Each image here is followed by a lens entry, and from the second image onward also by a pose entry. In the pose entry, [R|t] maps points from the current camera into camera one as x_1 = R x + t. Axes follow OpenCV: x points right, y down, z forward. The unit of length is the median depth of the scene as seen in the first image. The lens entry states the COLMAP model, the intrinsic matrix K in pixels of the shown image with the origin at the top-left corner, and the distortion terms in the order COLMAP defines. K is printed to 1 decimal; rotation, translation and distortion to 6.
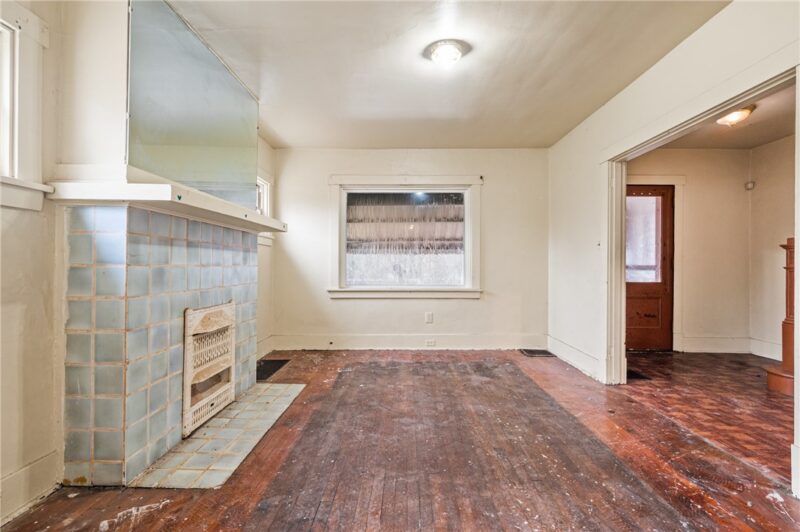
lens RADIAL K [[369.6, 0, 401.3], [0, 369.6, 263.7], [0, 0, 1]] dist [-0.000017, 0.001157]
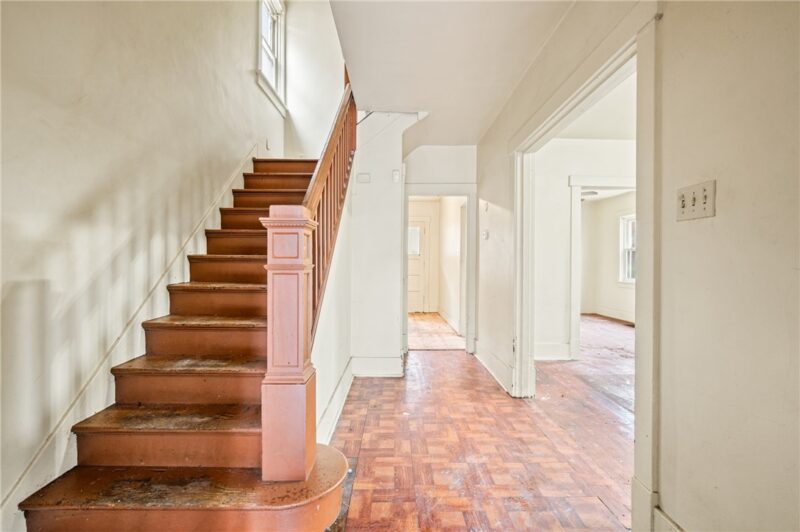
lens RADIAL K [[369.6, 0, 400.2], [0, 369.6, 263.9], [0, 0, 1]] dist [-0.000017, 0.001157]
pose [[-0.999931, -0.005105, 0.010537, 0.872646], [-0.005086, 0.999985, 0.001836, -0.001866], [-0.010547, 0.001782, -0.999943, 1.429885]]
